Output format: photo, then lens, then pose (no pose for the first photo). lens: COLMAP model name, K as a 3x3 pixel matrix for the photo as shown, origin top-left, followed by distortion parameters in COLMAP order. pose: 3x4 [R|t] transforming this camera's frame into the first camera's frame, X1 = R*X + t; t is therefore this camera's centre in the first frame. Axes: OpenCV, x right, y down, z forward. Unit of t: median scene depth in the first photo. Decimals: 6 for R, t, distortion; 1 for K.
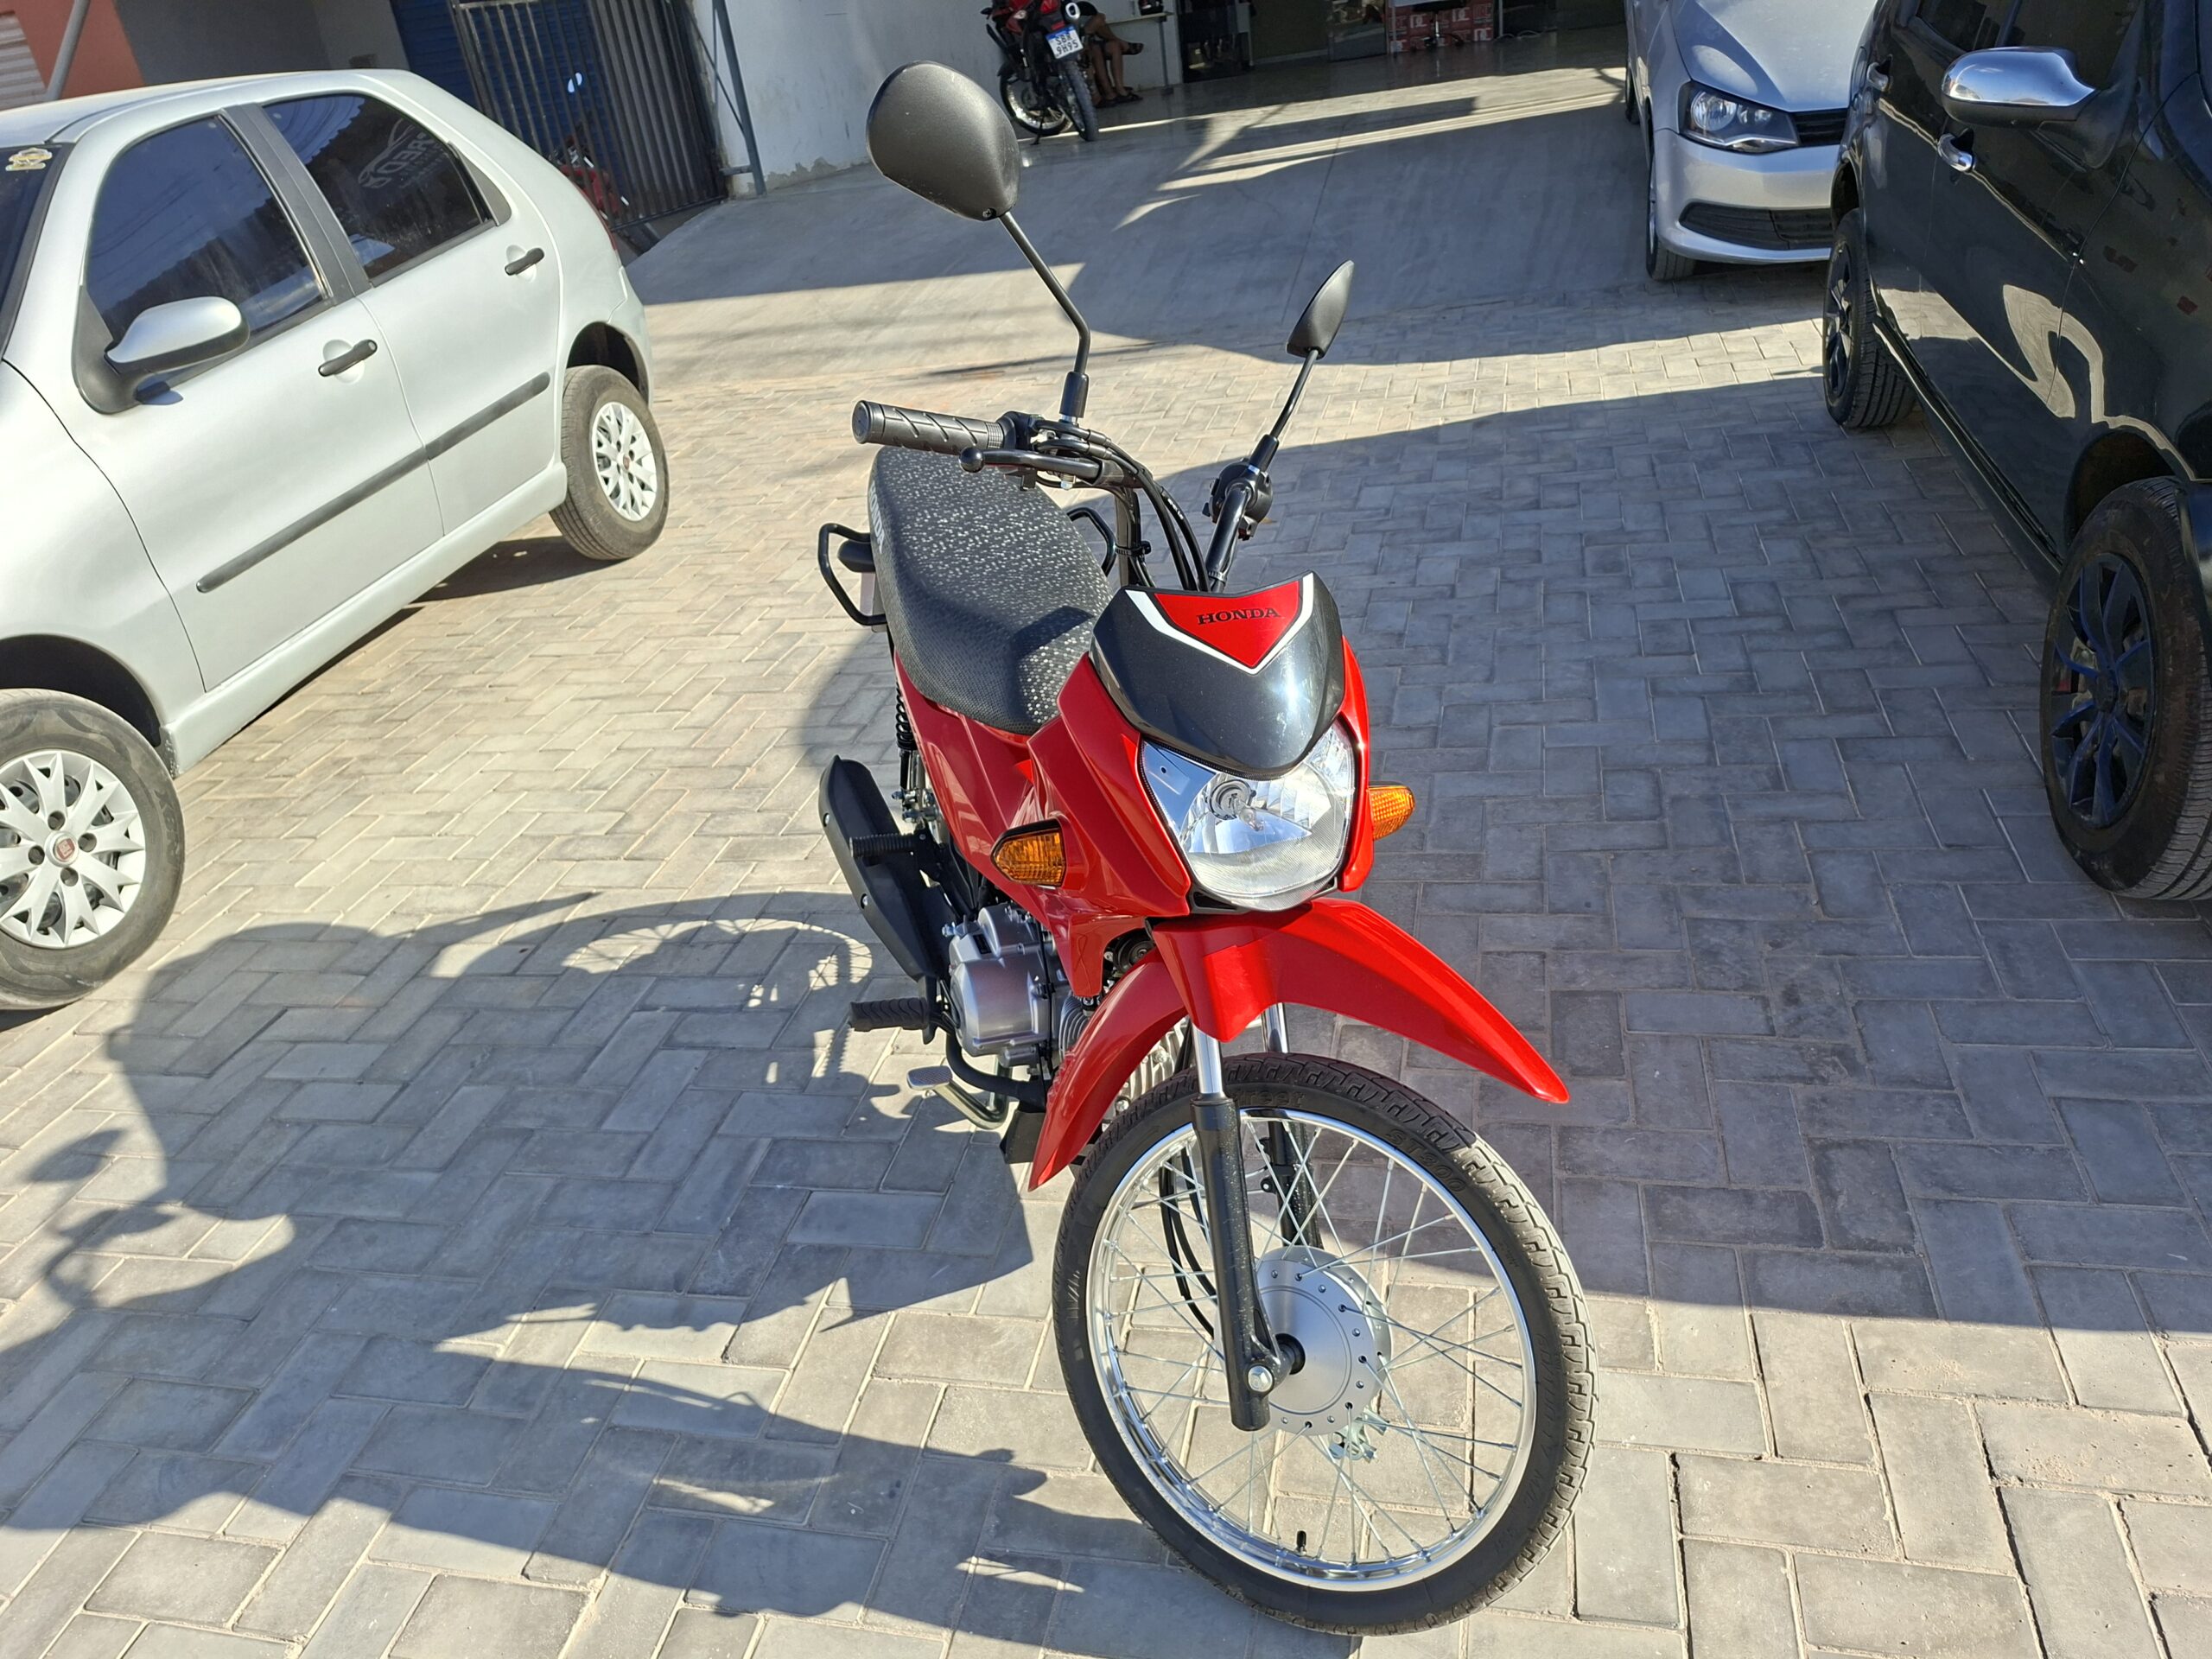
lens RADIAL K [[1522.6, 0, 1110.0], [0, 1522.6, 826.3], [0, 0, 1]] dist [0.091109, -0.120531]
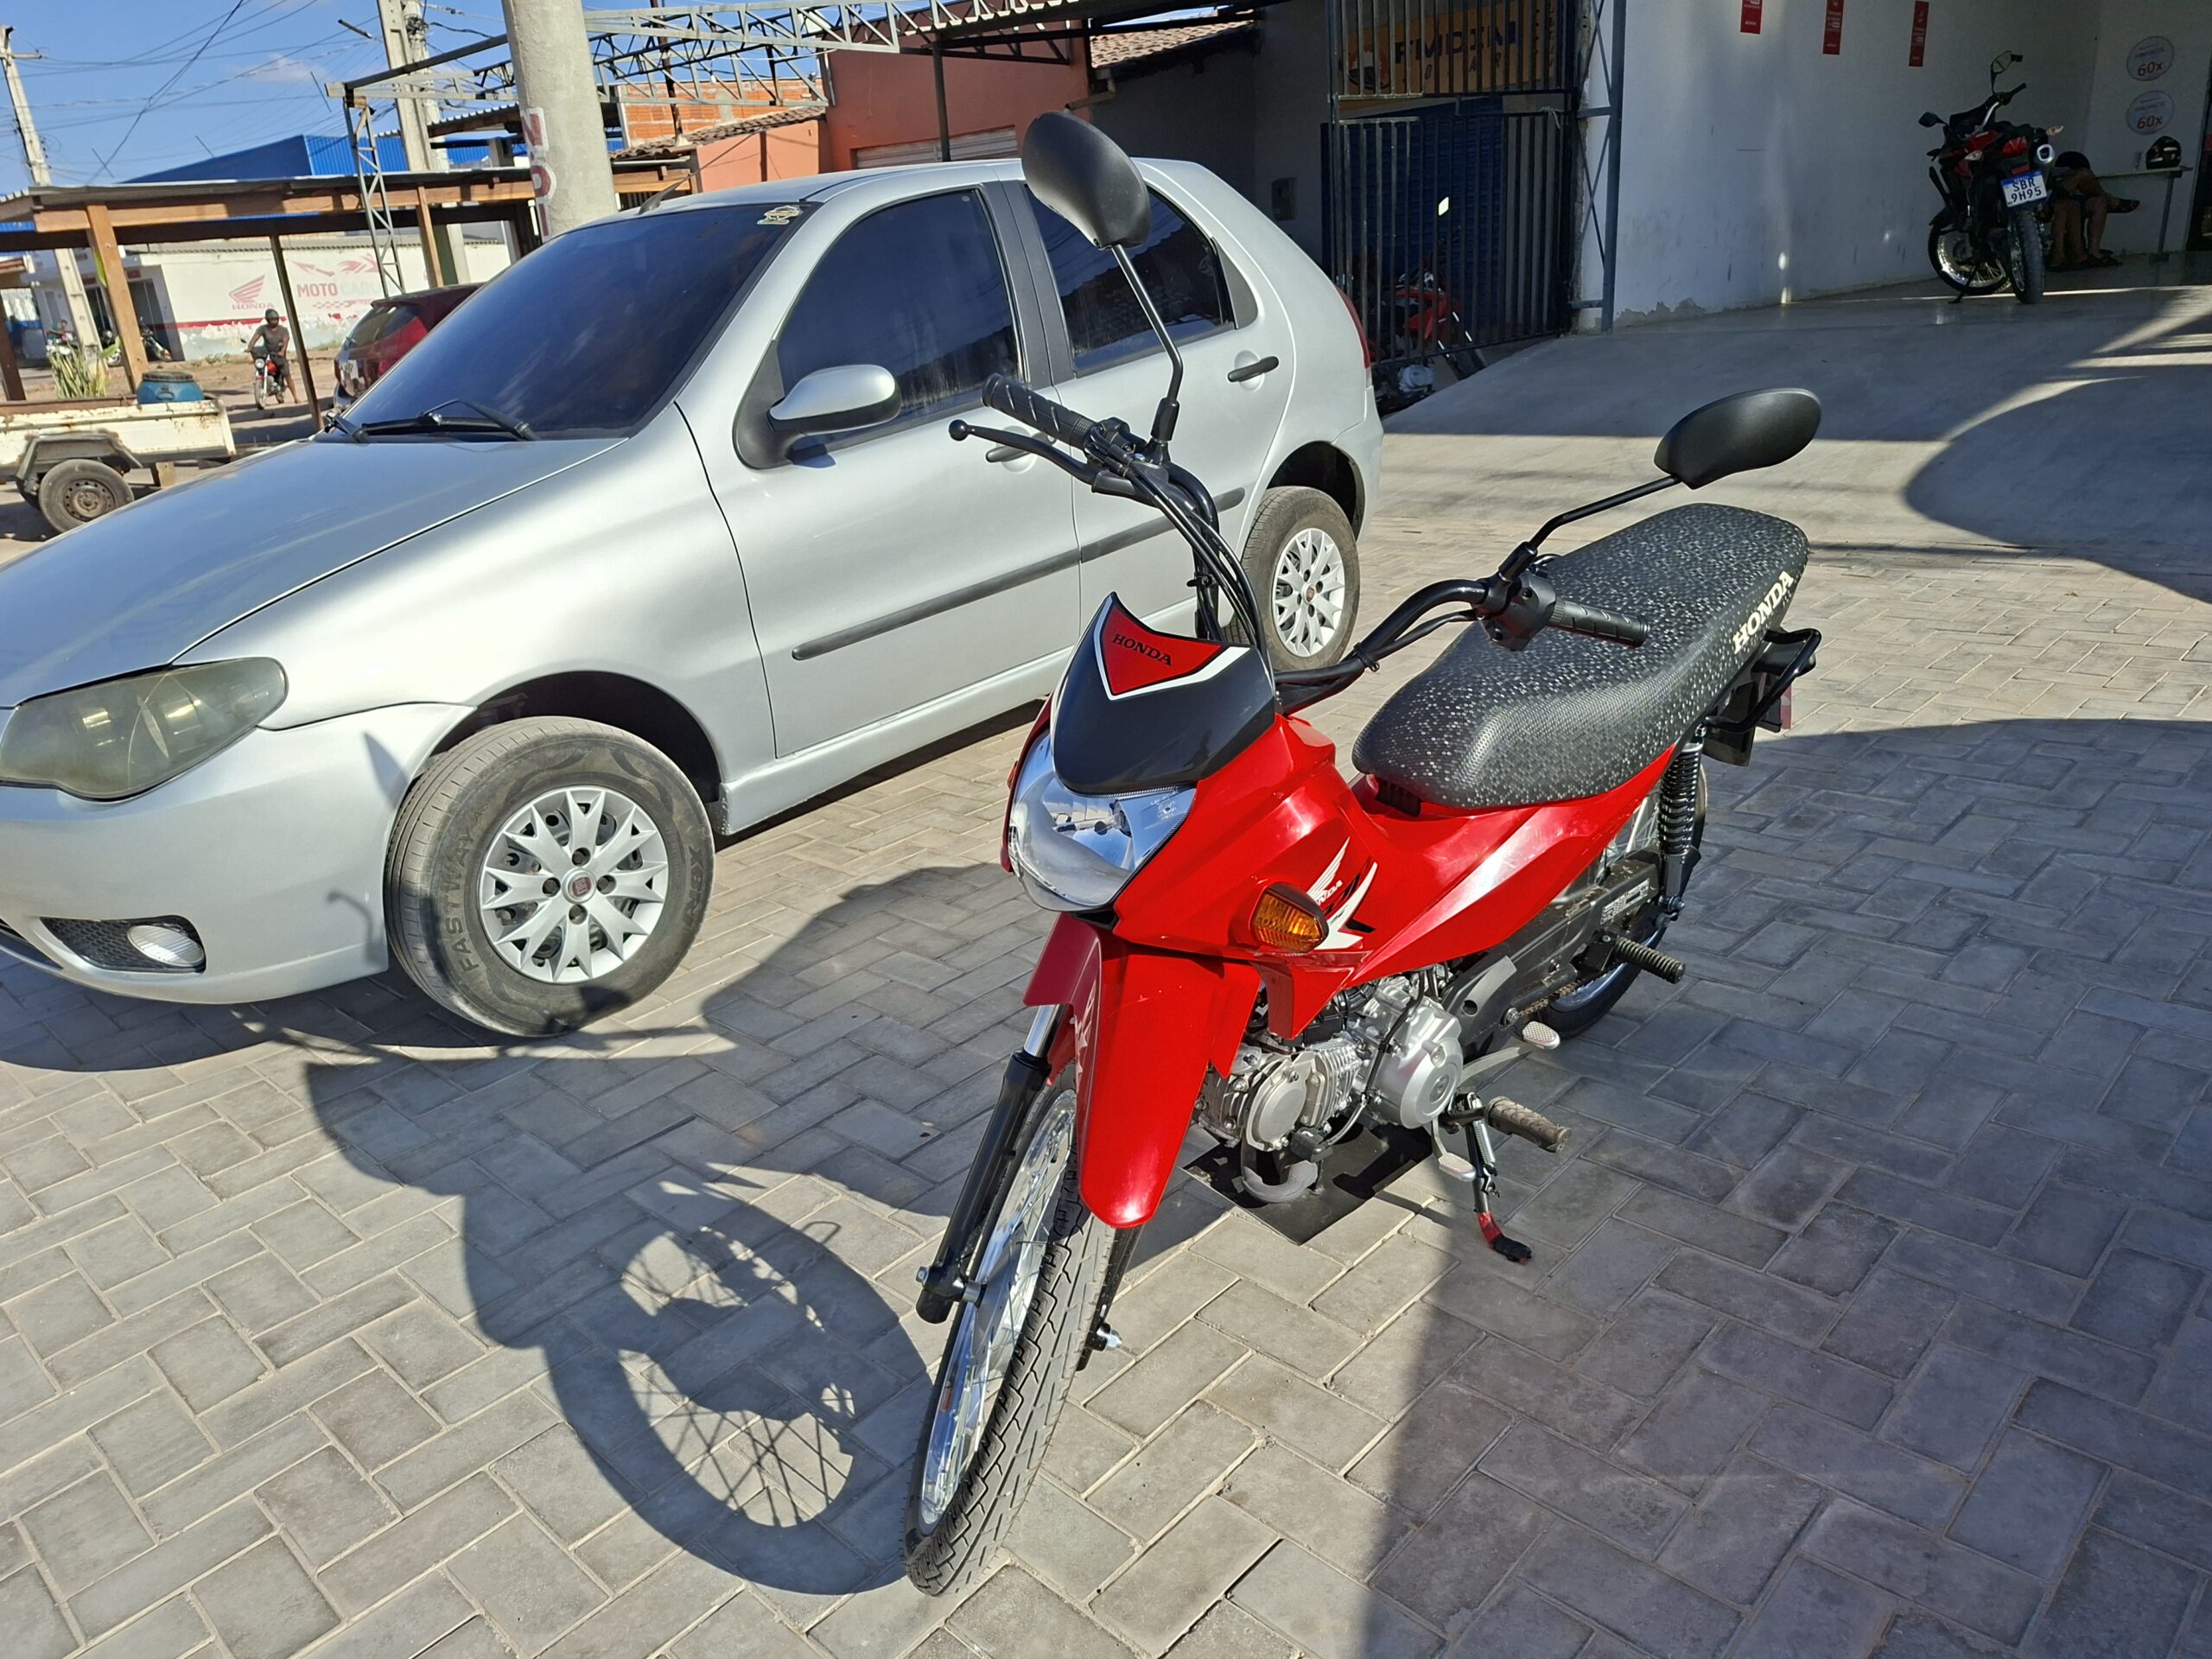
lens RADIAL K [[1535.1, 0, 1099.1], [0, 1535.1, 847.2], [0, 0, 1]] dist [0.075646, -0.076300]
pose [[0.856943, 0.239813, -0.456221, 0.033752], [-0.270590, 0.962692, -0.002224, -0.063305], [0.438667, 0.125355, 0.889863, 0.173598]]
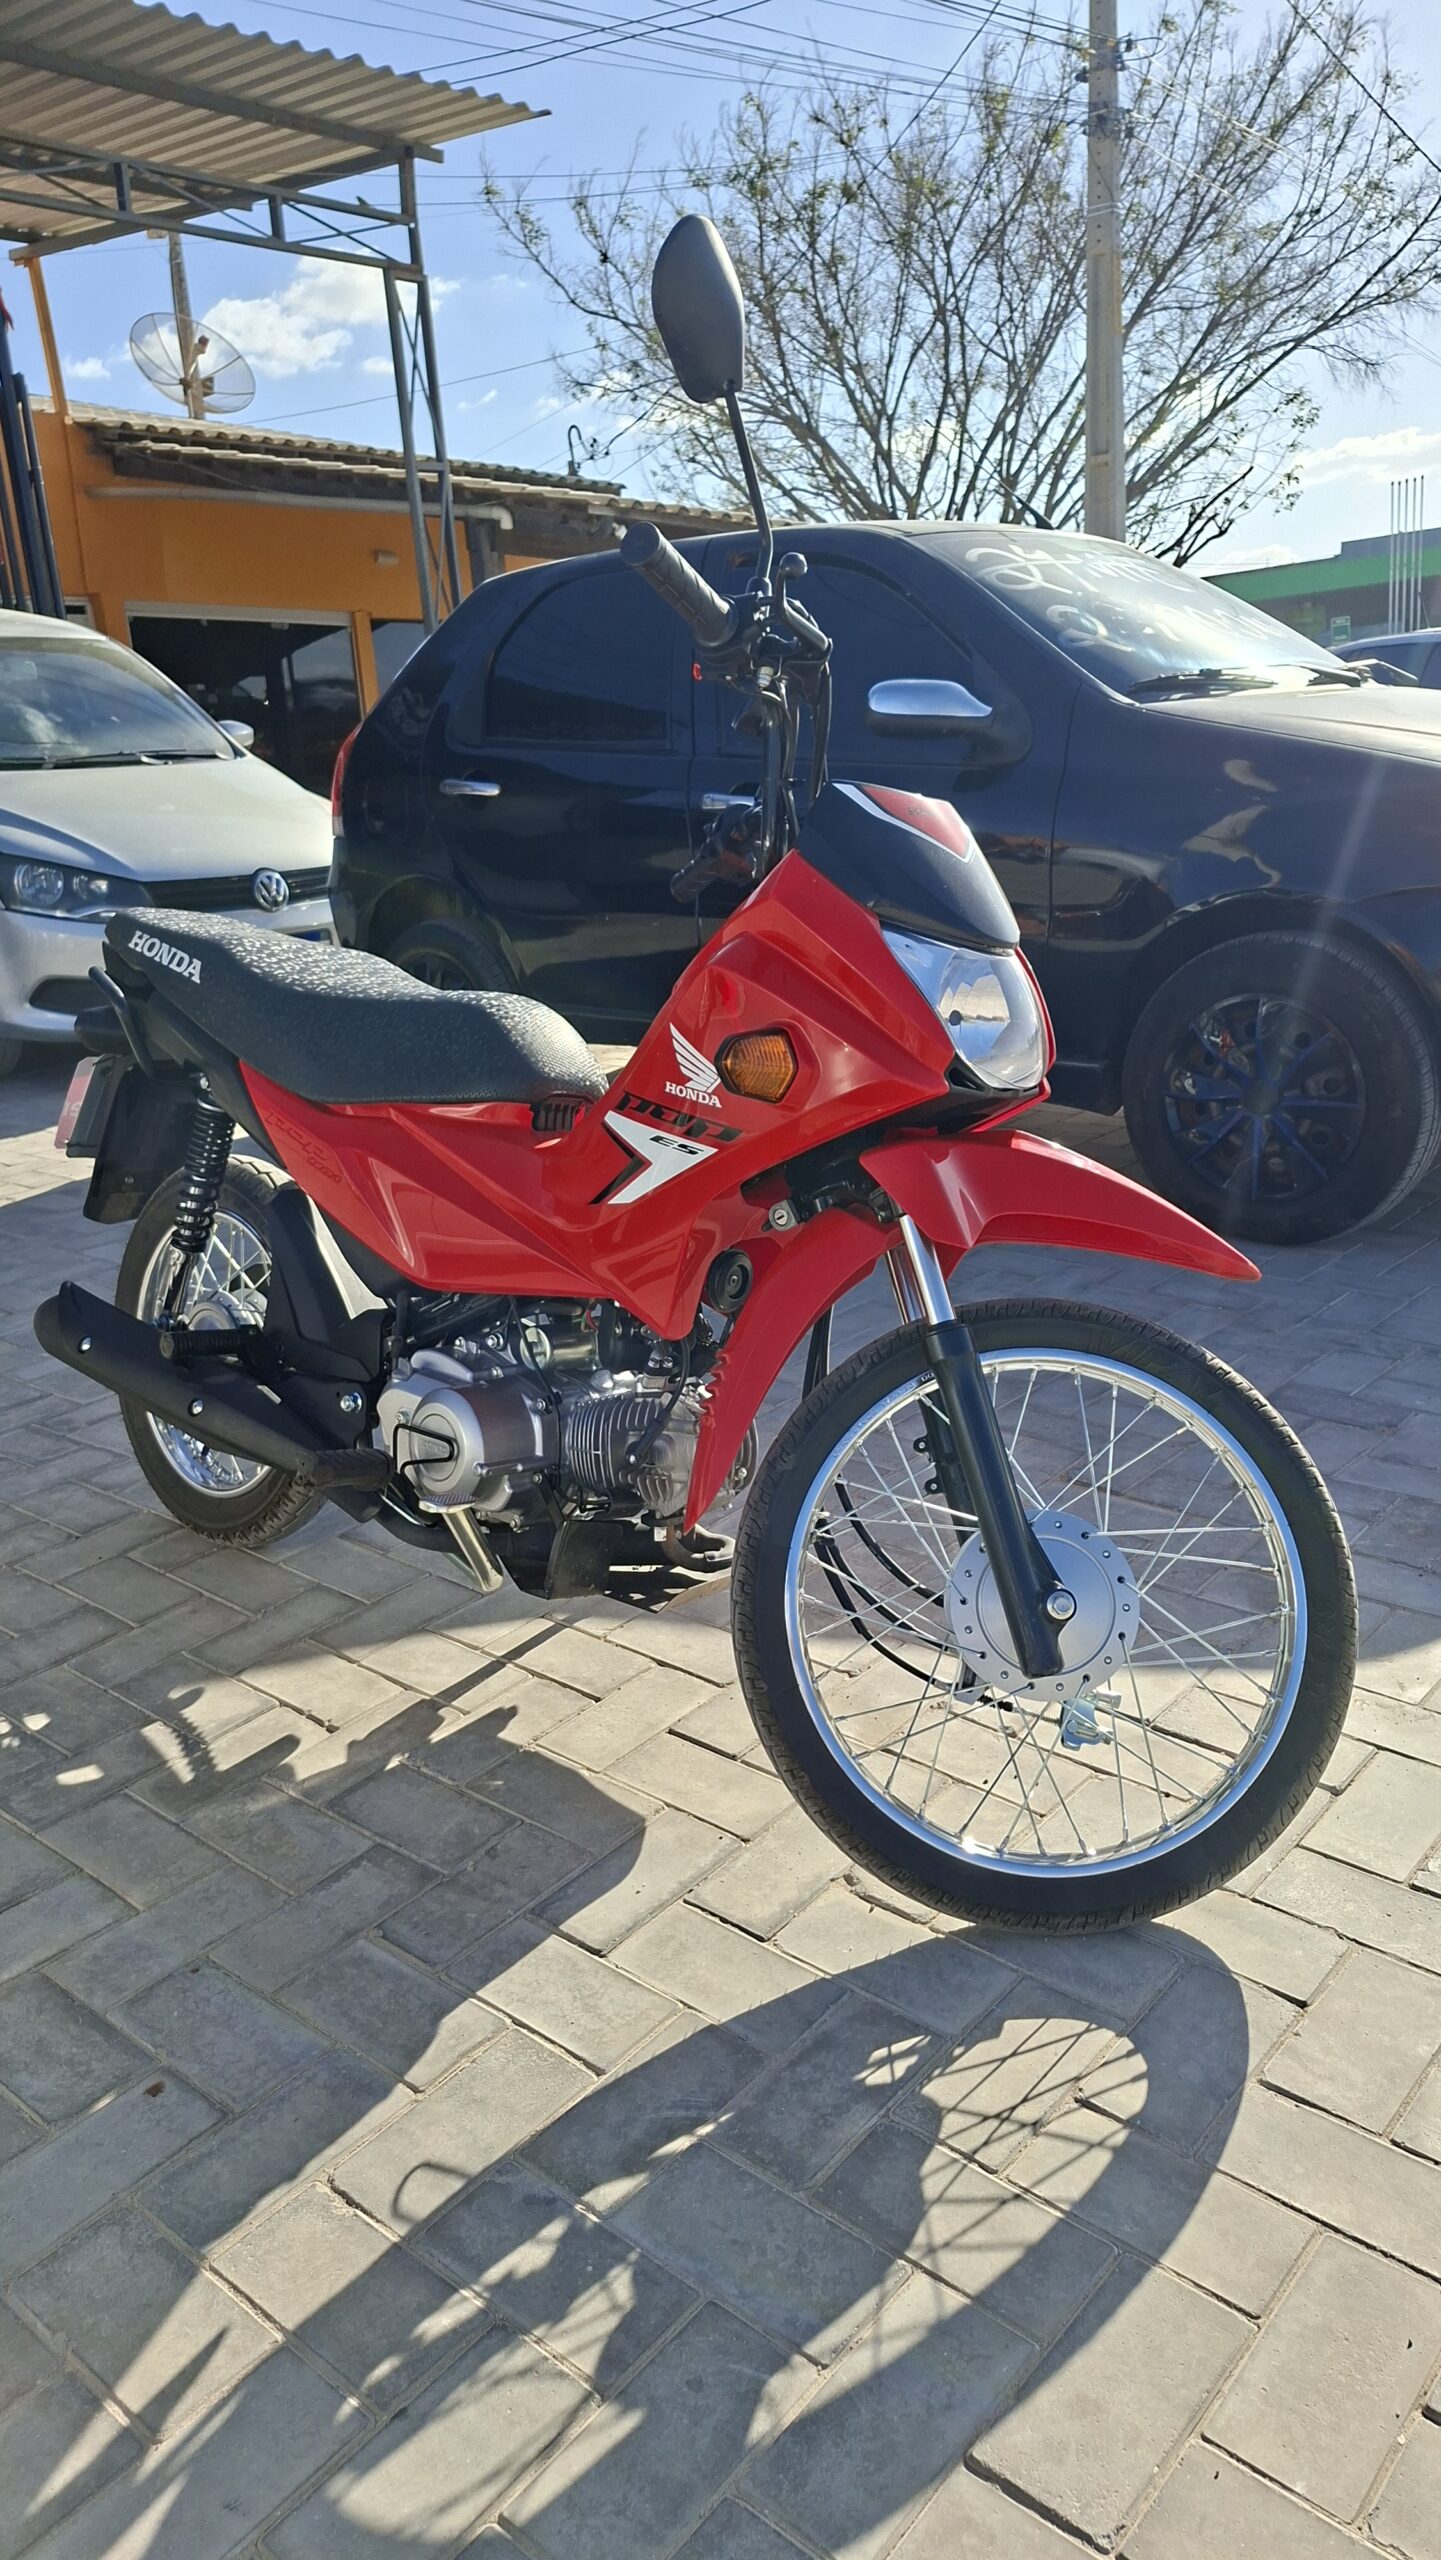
lens RADIAL K [[1774.9, 0, 713.1], [0, 1774.9, 1278.8], [0, 0, 1]] dist [0.112783, -0.148108]
pose [[0.472466, -0.142637, 0.869730, -0.466565], [0.418874, 0.904584, -0.079193, -0.012013], [-0.775449, 0.401723, 0.487132, 0.354708]]
